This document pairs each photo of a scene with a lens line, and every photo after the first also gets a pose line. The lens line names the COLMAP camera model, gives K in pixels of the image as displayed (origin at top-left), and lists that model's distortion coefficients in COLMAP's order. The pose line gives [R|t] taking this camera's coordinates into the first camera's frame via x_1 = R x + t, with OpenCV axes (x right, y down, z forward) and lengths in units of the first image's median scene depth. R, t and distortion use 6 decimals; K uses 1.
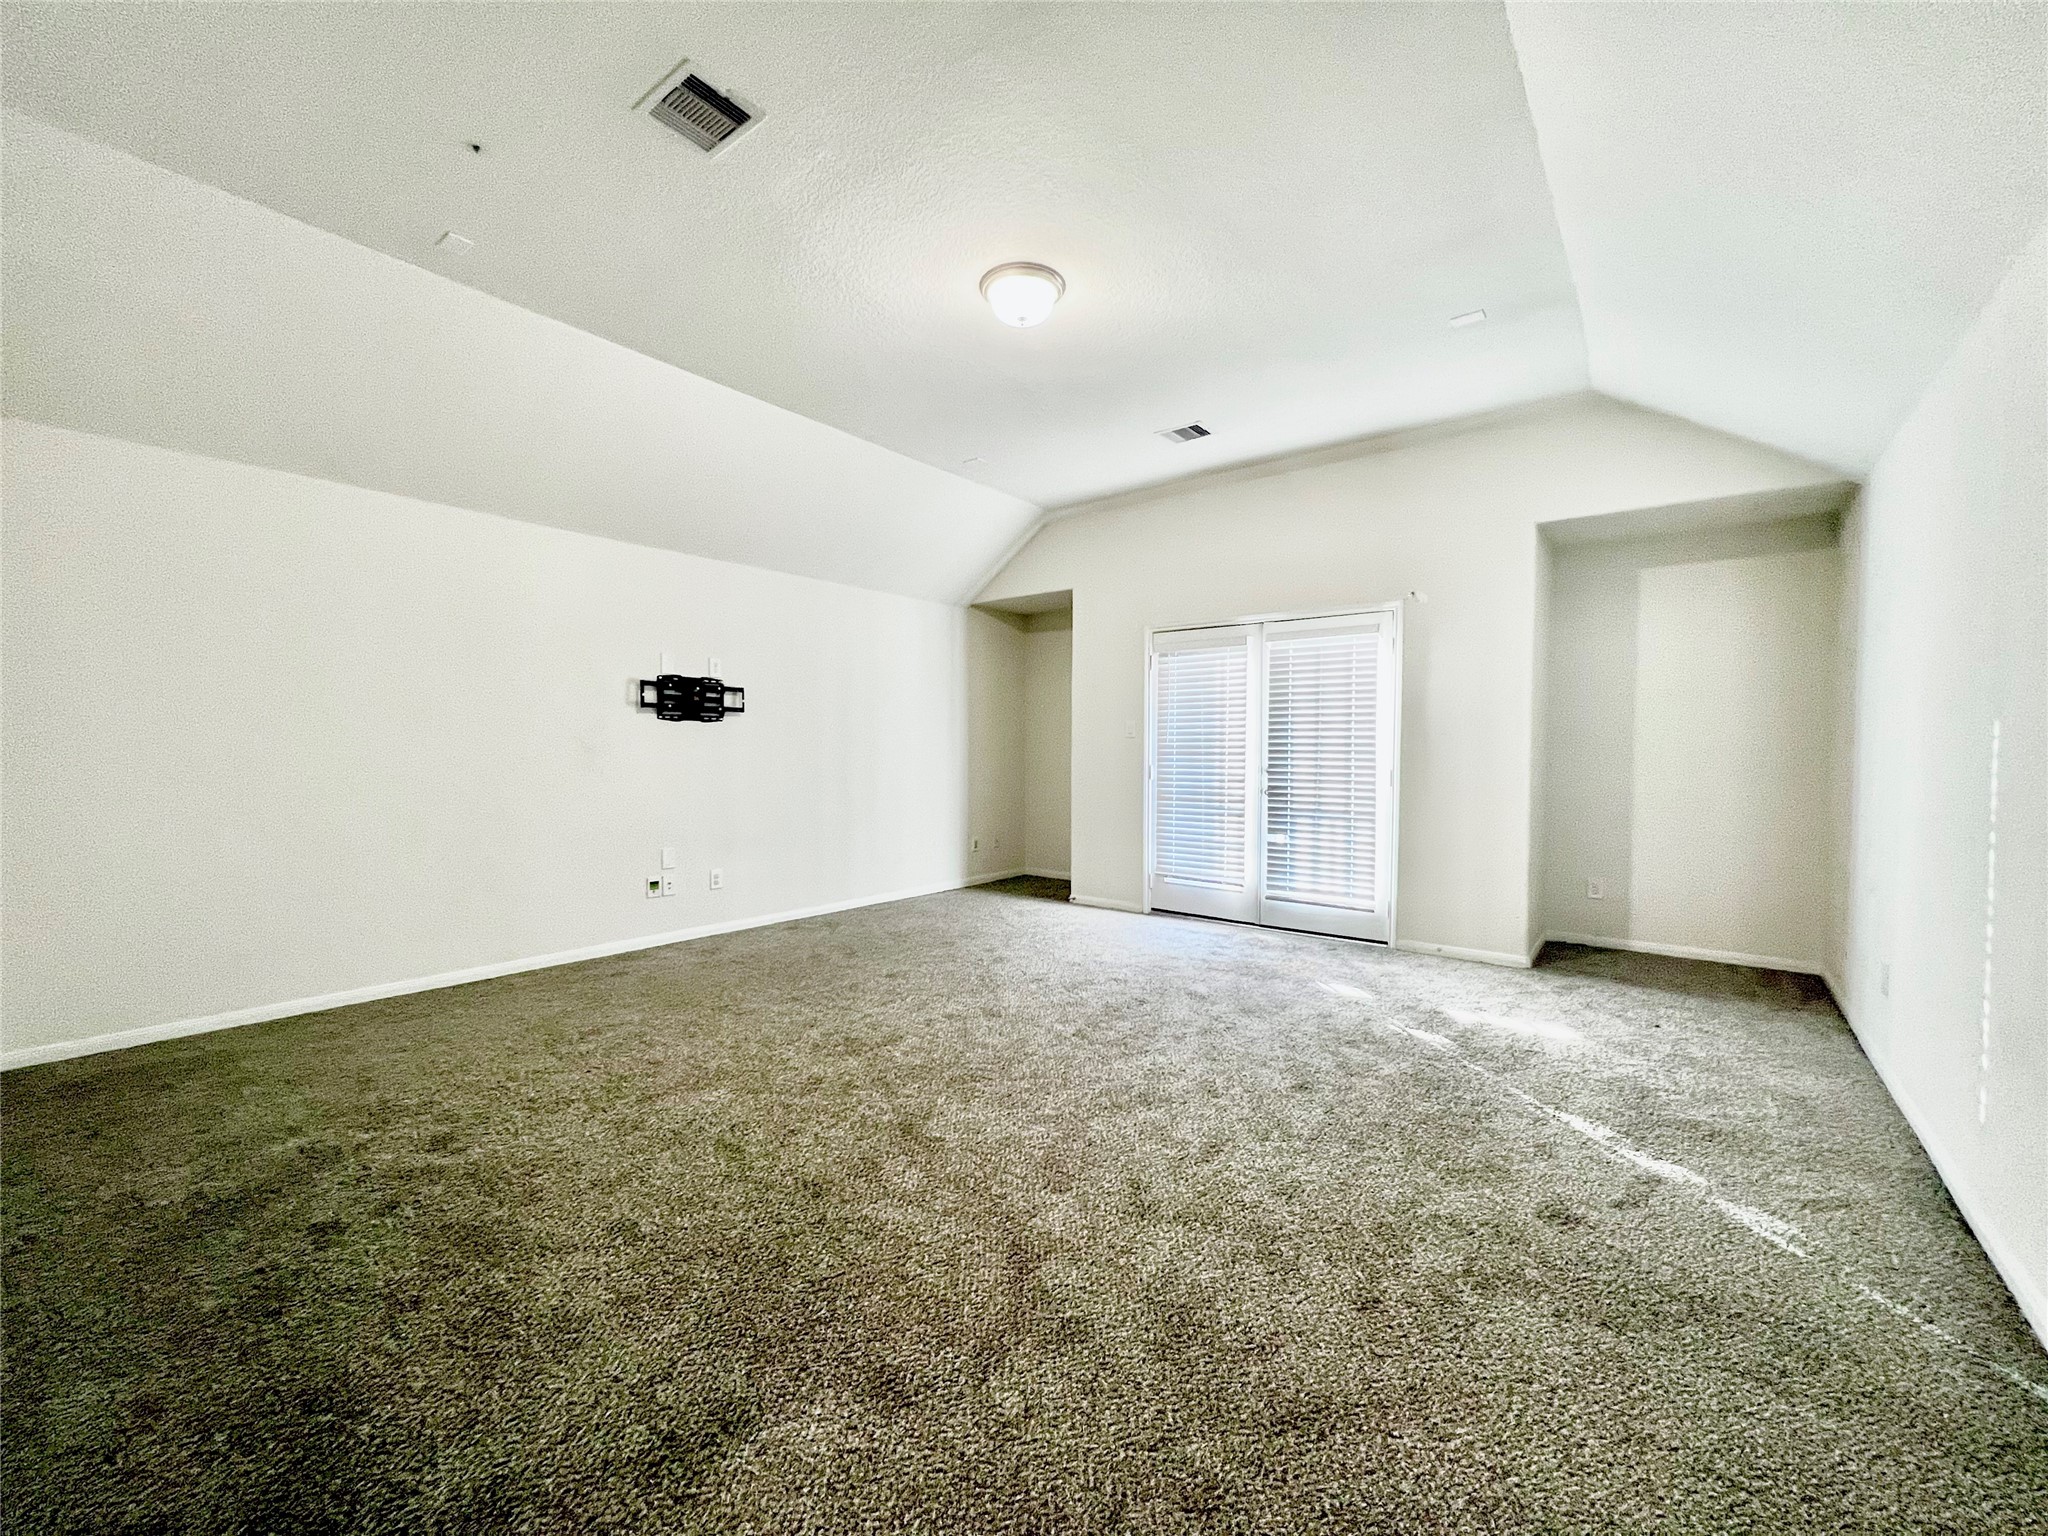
lens RADIAL K [[822.0, 0, 1024.0], [0, 822.0, 768.0], [0, 0, 1]] dist [-0.001423, 0.000148]
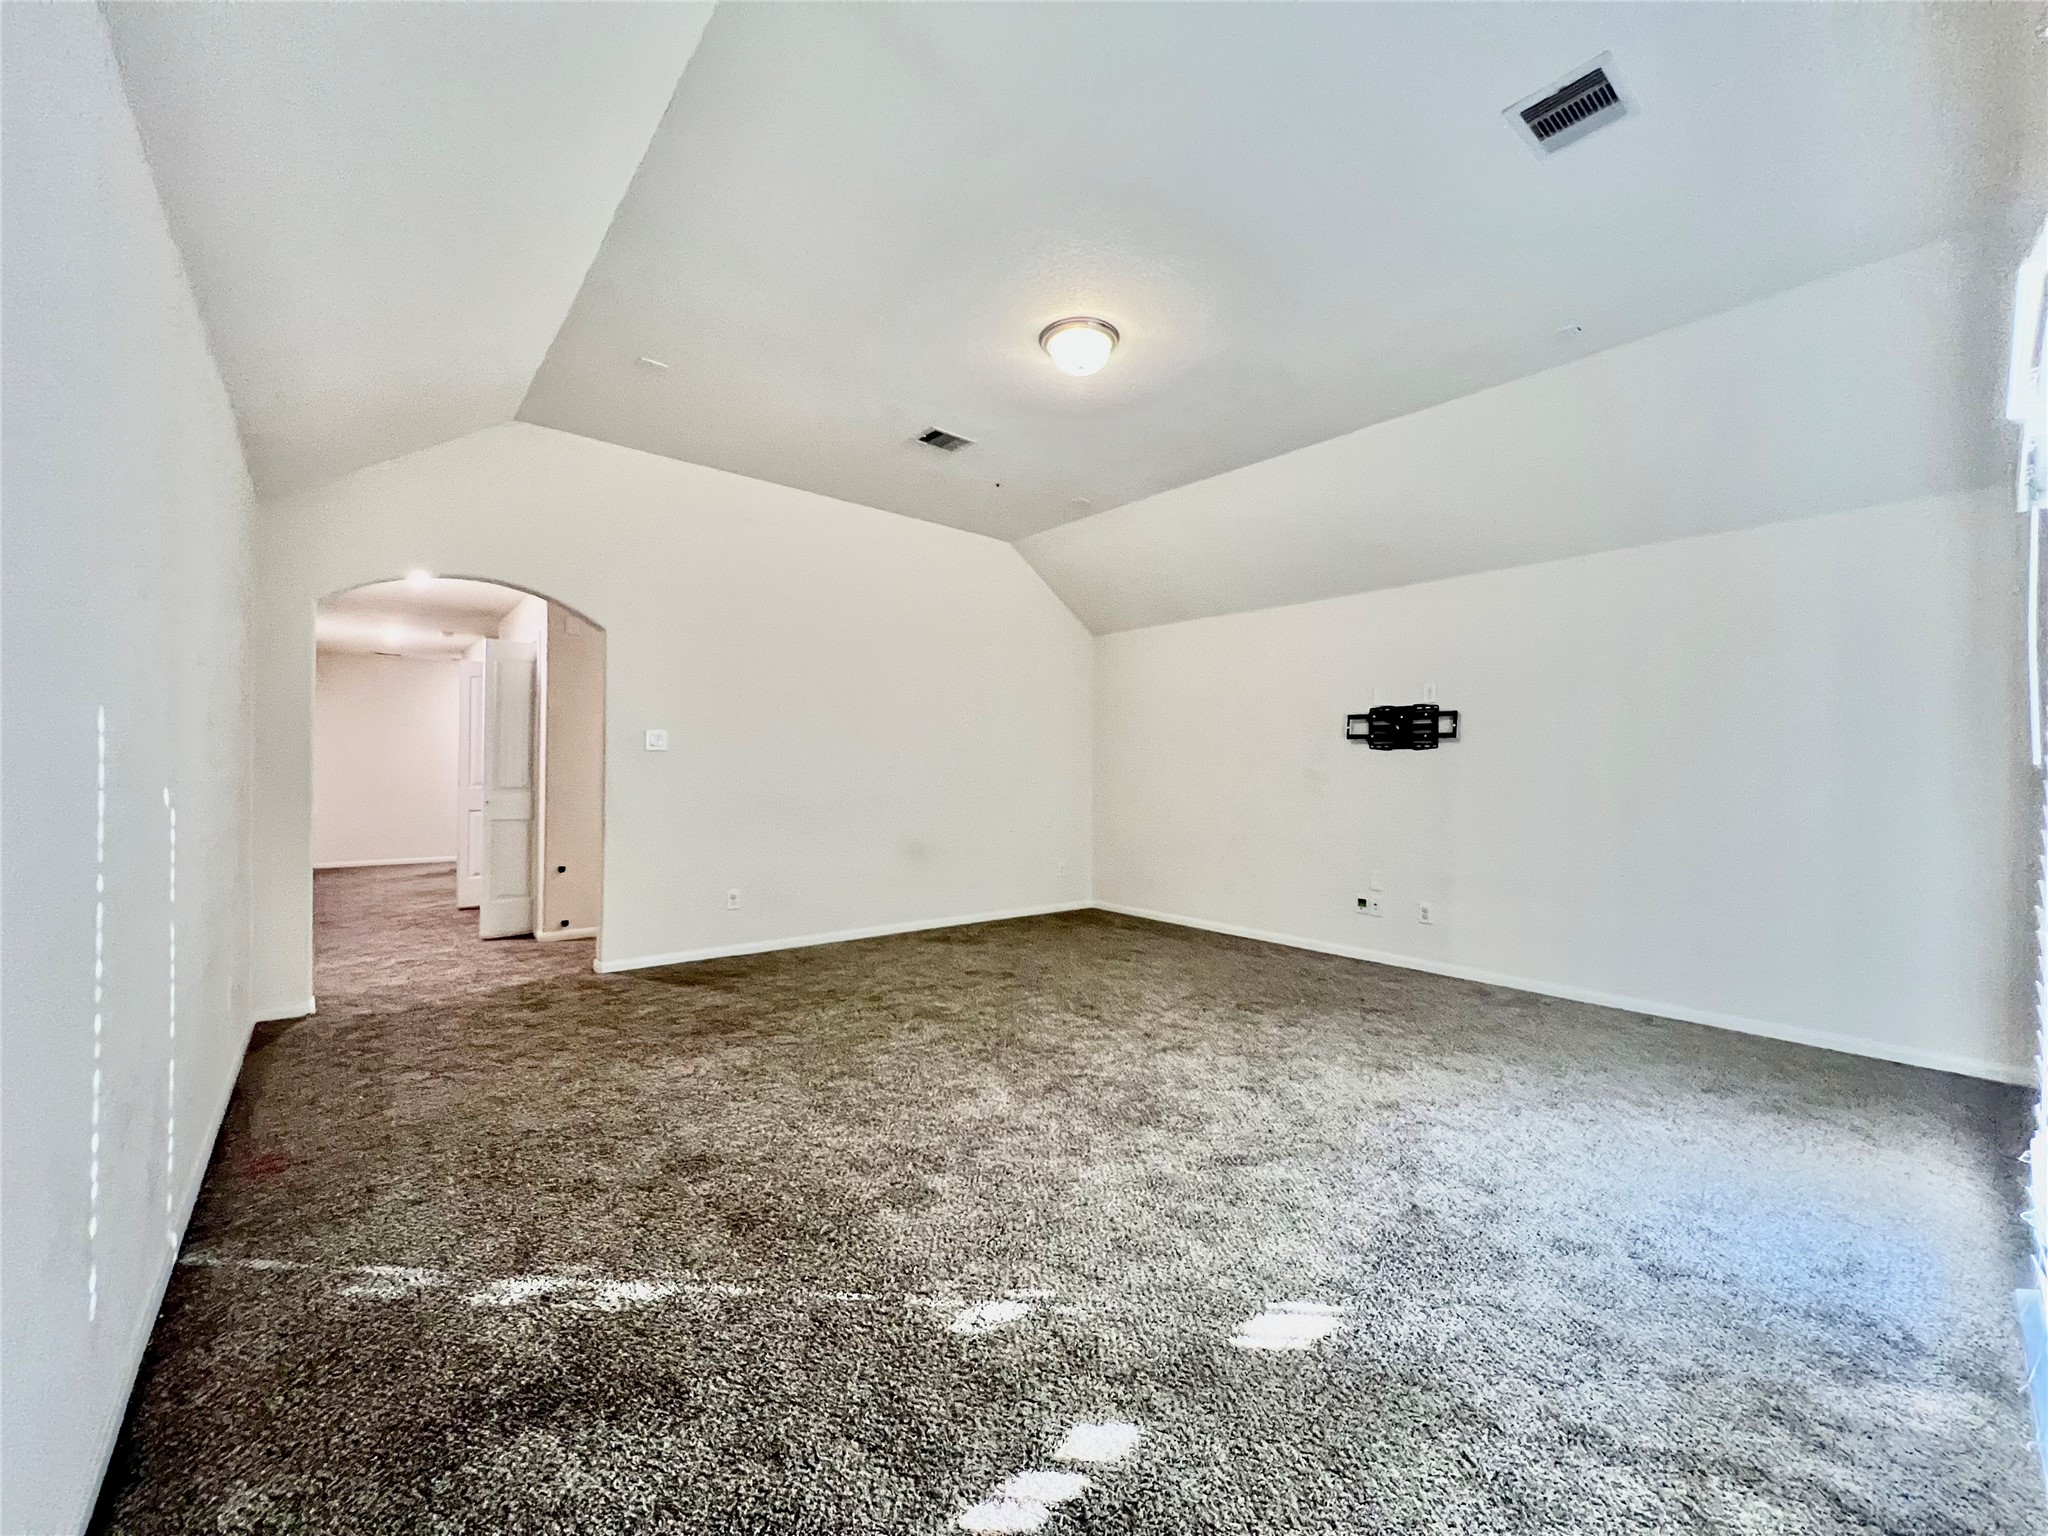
lens RADIAL K [[826.0, 0, 1024.0], [0, 826.0, 768.0], [0, 0, 1]] dist [-0.000760, -0.000069]
pose [[-0.211098, -0.010911, -0.977404, 0.740651], [-0.036951, 0.999312, -0.003175, -0.015416], [0.976766, 0.035446, -0.211355, 0.824946]]
